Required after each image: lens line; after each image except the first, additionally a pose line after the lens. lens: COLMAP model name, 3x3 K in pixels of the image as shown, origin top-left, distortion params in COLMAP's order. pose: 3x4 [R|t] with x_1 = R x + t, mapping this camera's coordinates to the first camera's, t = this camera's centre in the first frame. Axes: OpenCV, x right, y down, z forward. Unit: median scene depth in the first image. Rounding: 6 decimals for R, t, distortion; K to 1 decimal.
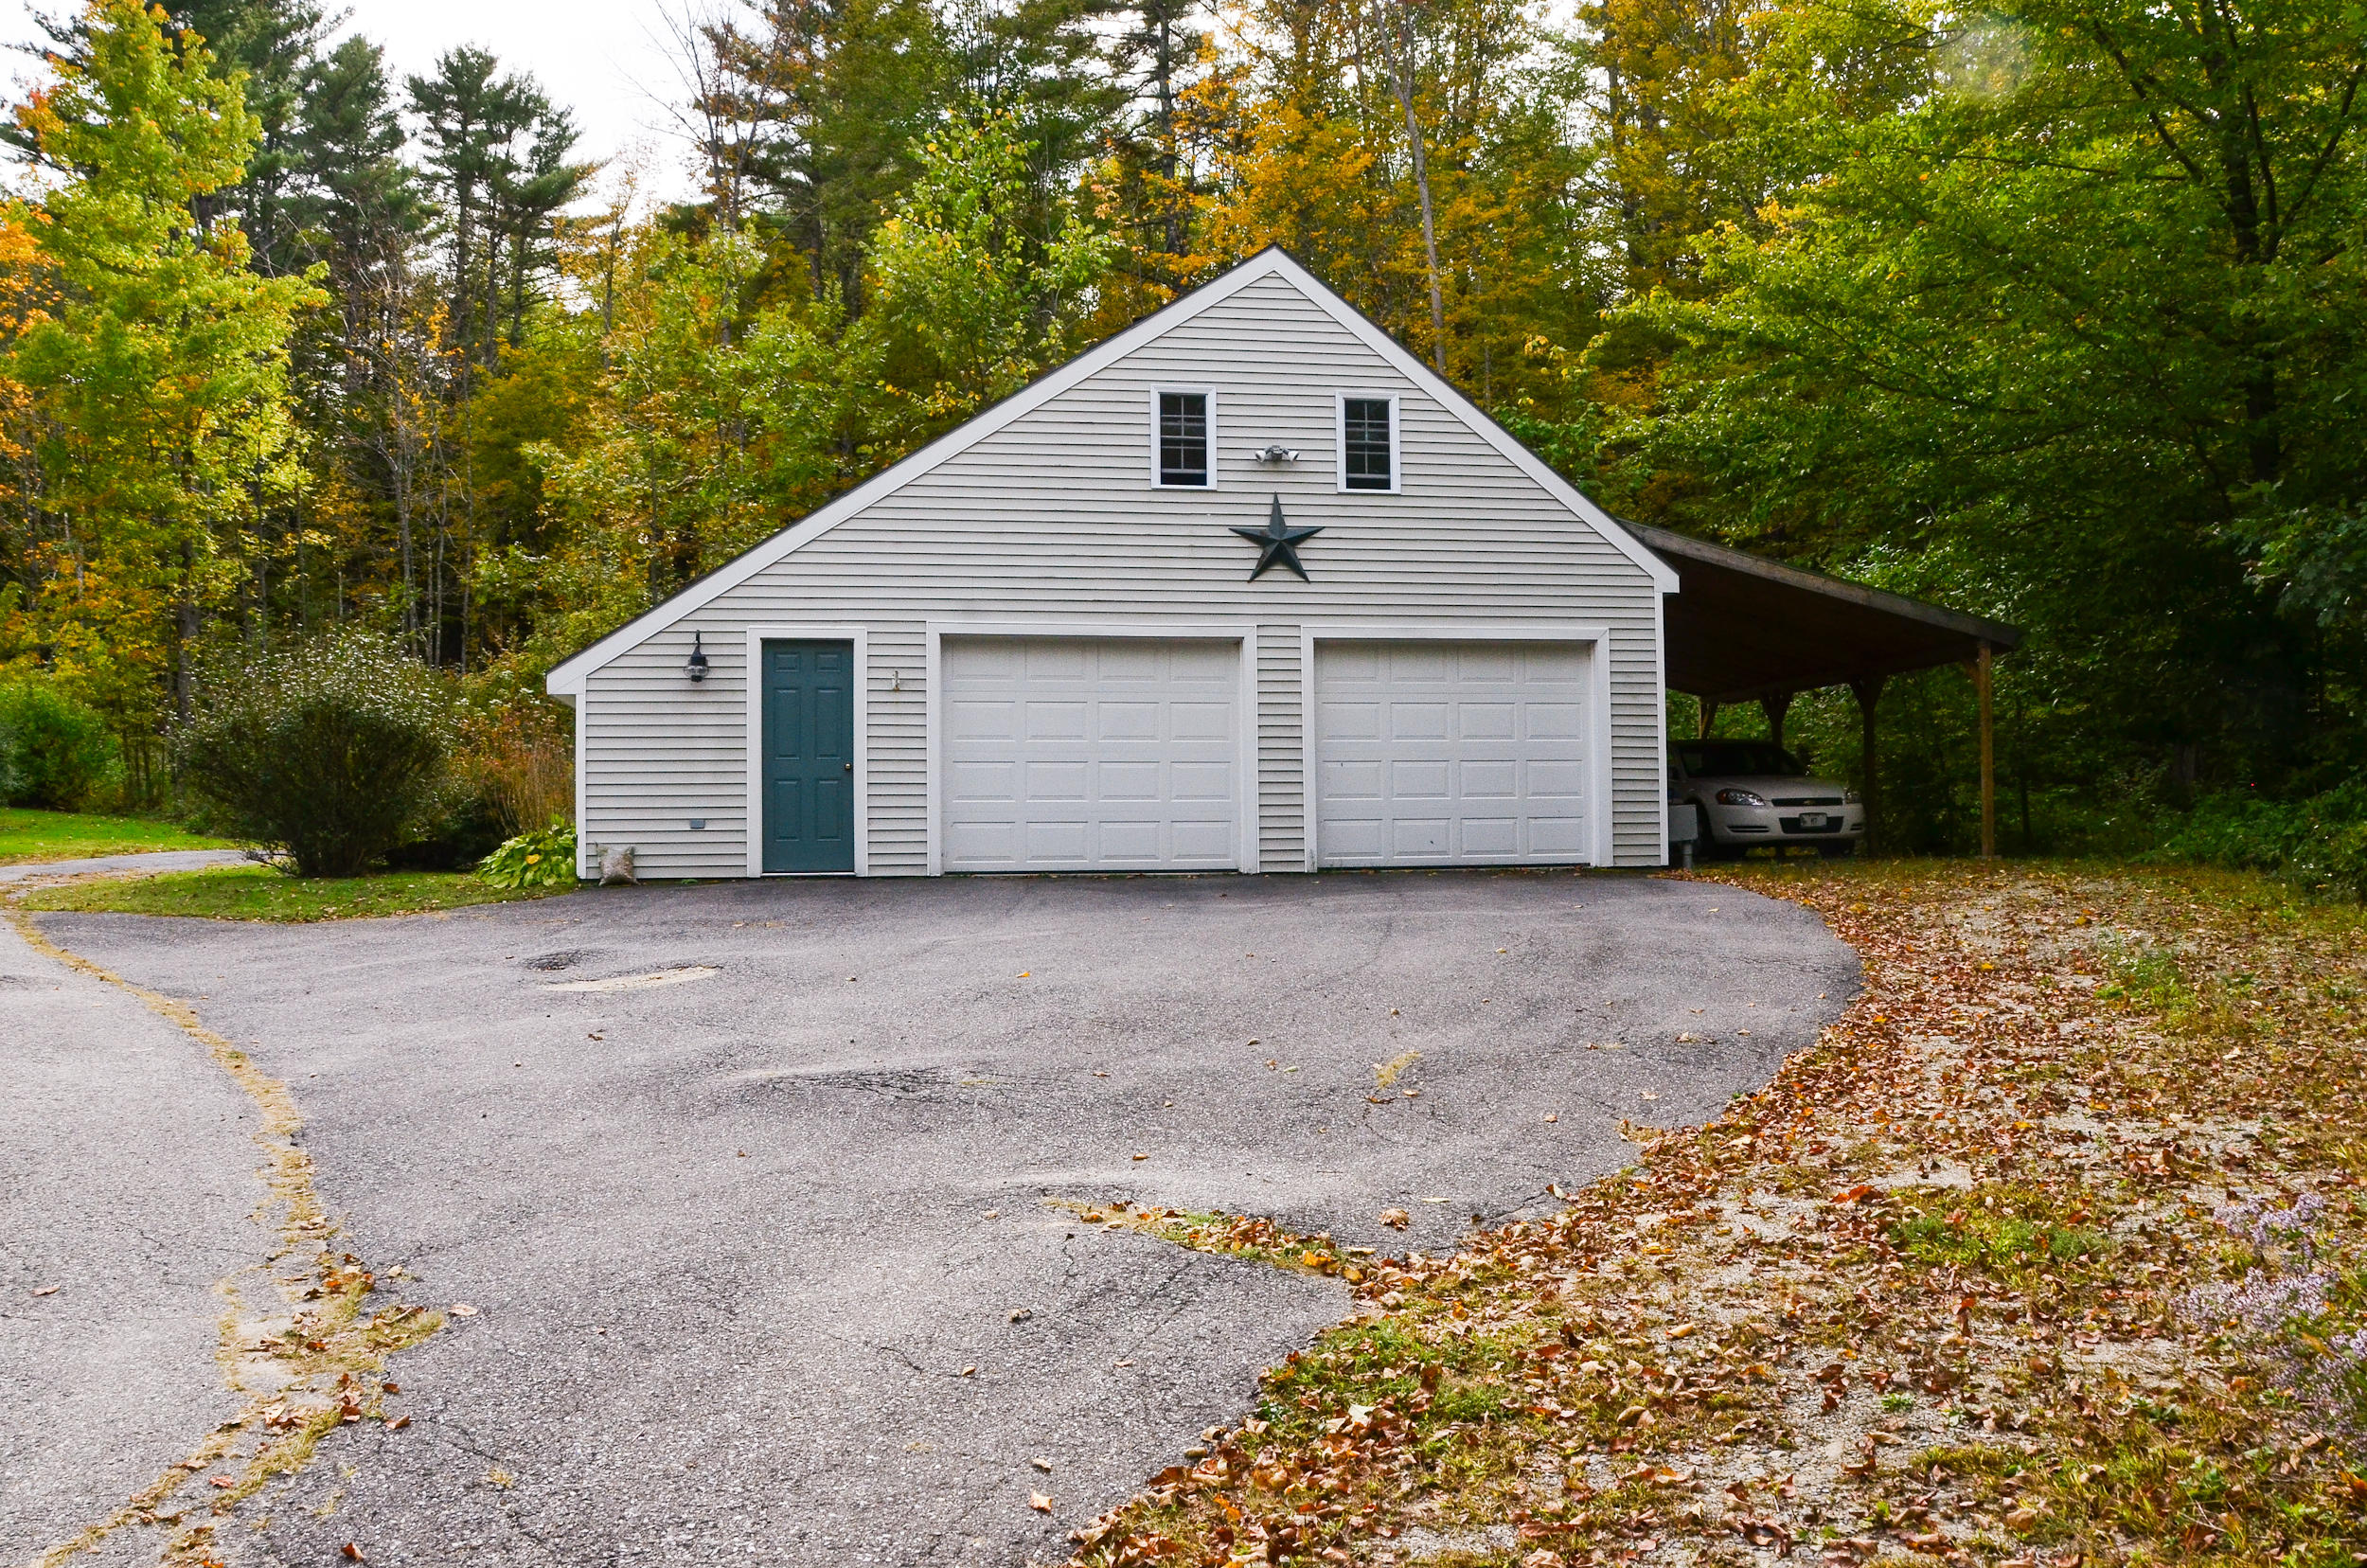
lens RADIAL K [[1852.5, 0, 1185.1], [0, 1852.5, 821.9], [0, 0, 1]] dist [-0.162007, 0.140531]
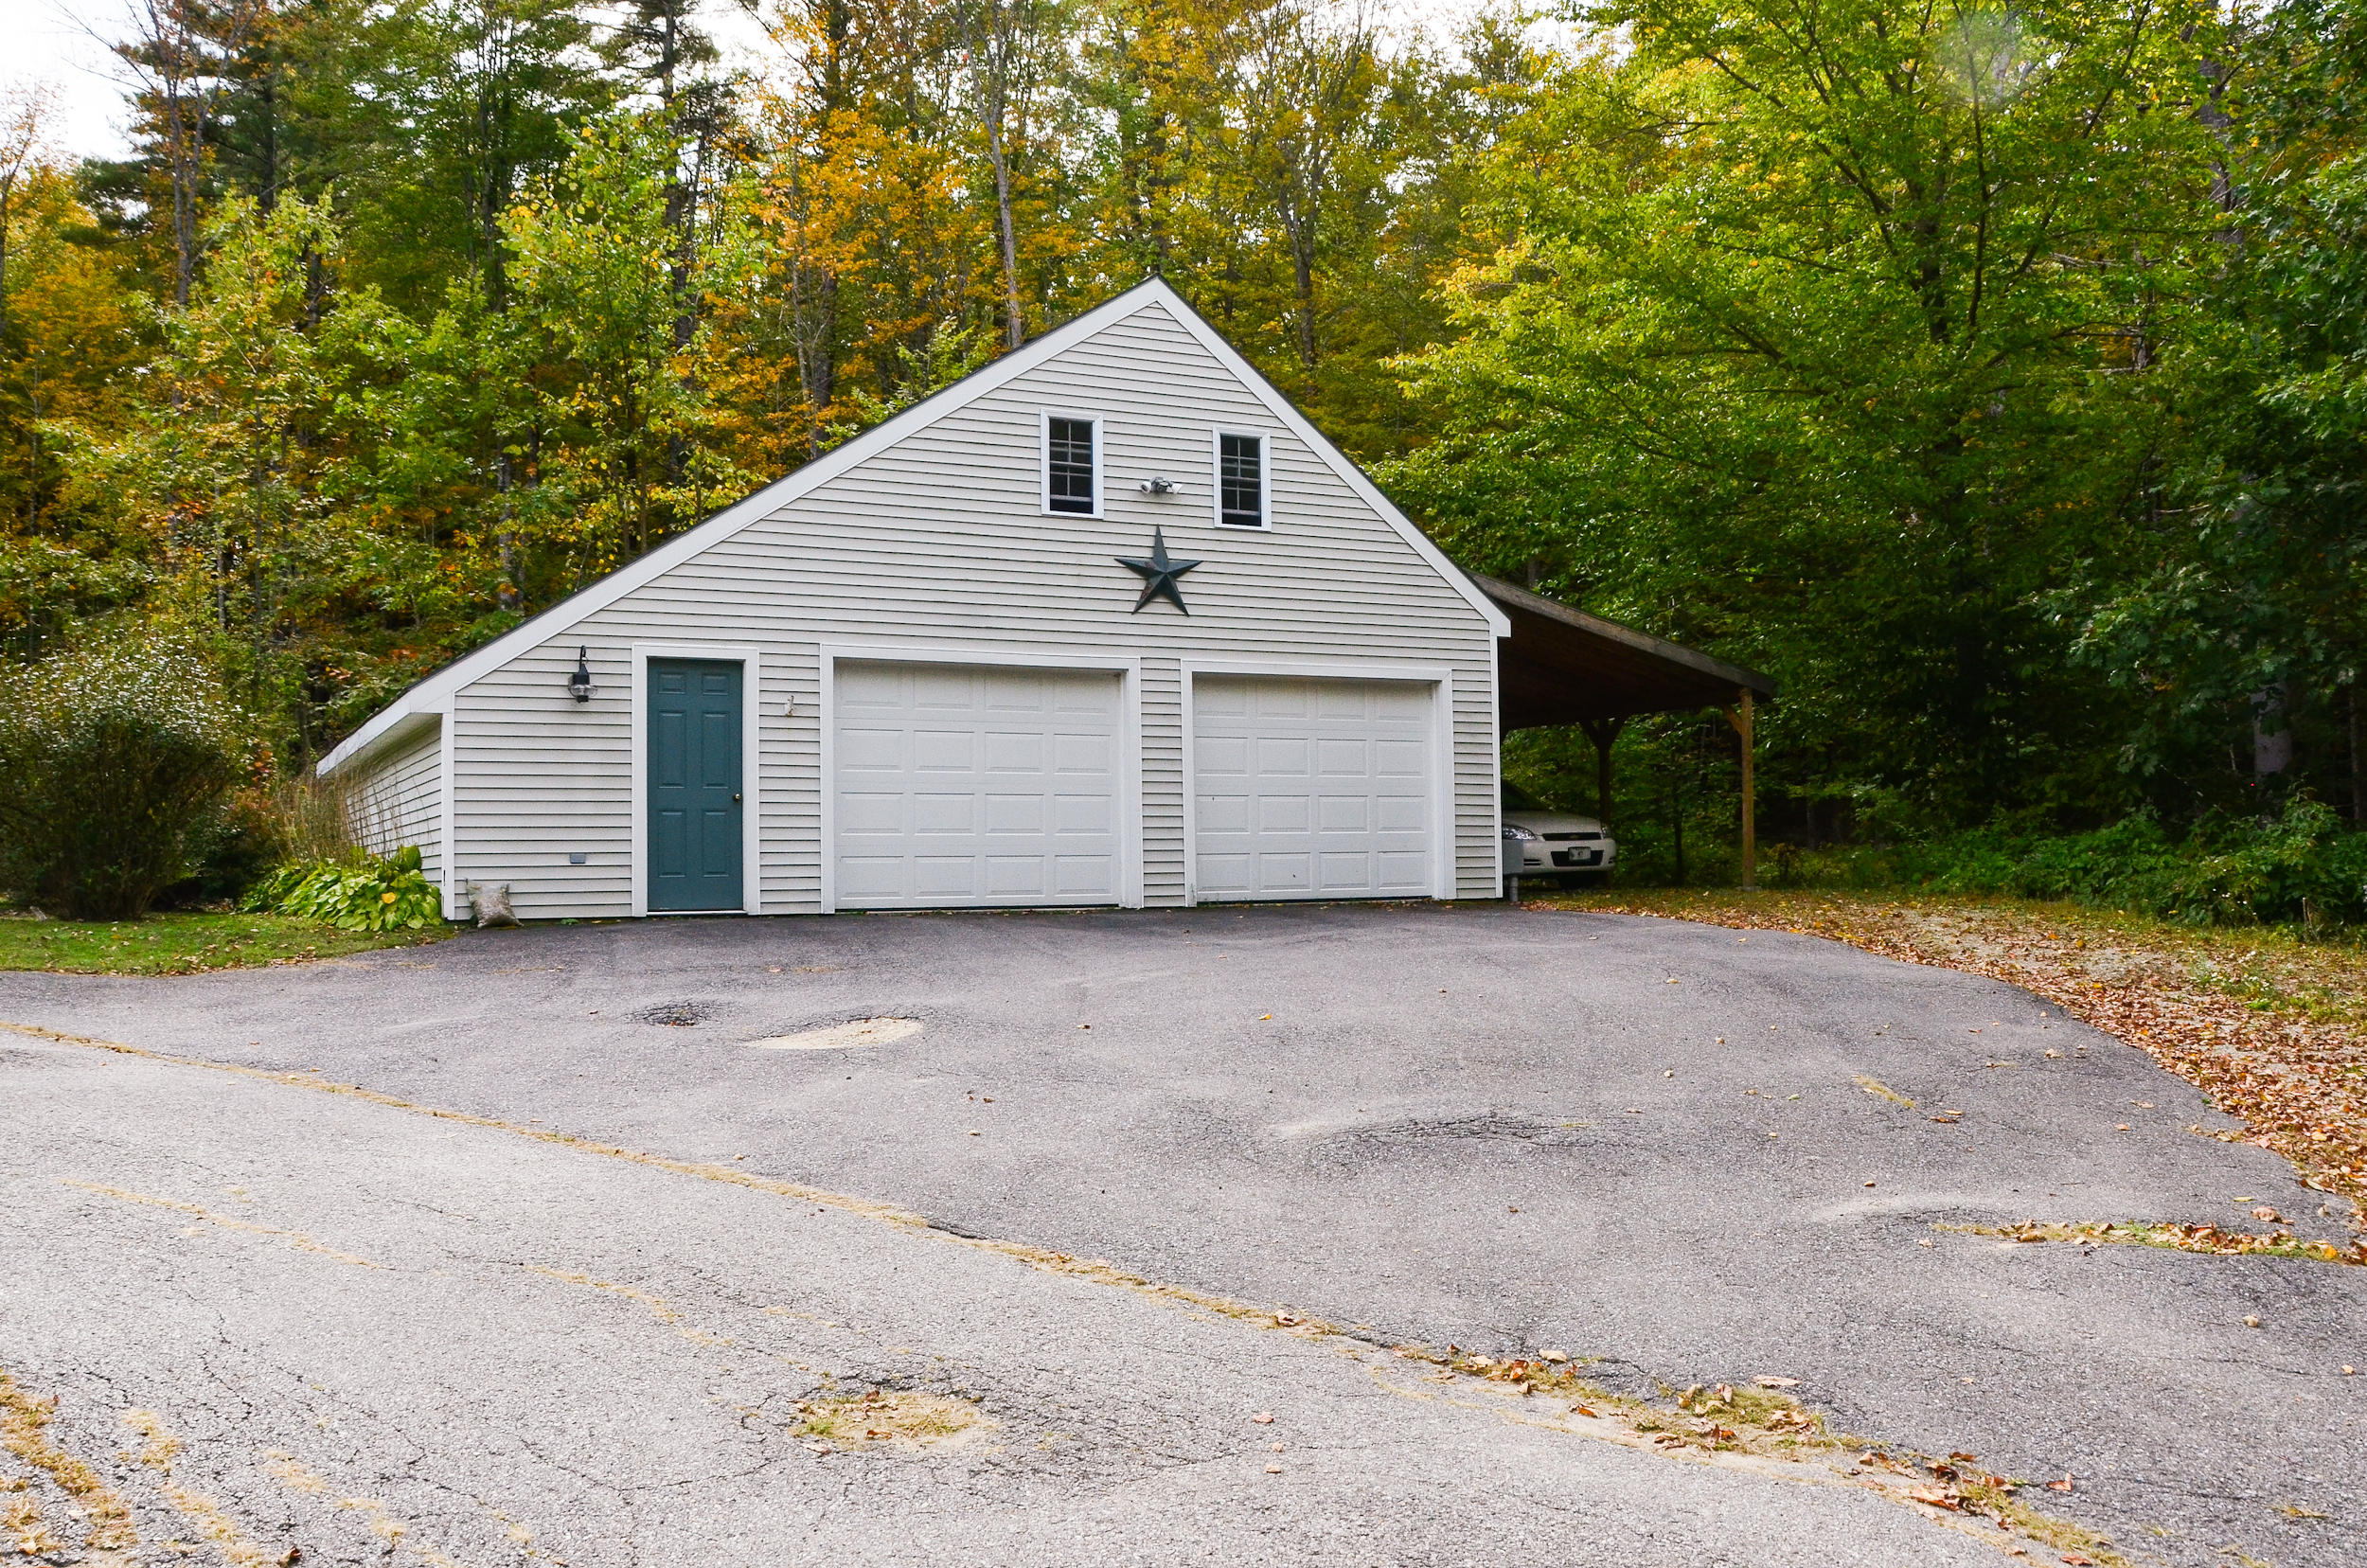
lens RADIAL K [[1879.1, 0, 1184.1], [0, 1879.1, 827.0], [0, 0, 1]] dist [-0.157574, 0.091704]
pose [[0.956755, 0.004540, 0.290858, -0.230133], [-0.000818, 0.999916, -0.012919, -0.002636], [-0.290893, 0.012122, 0.956679, 0.033012]]
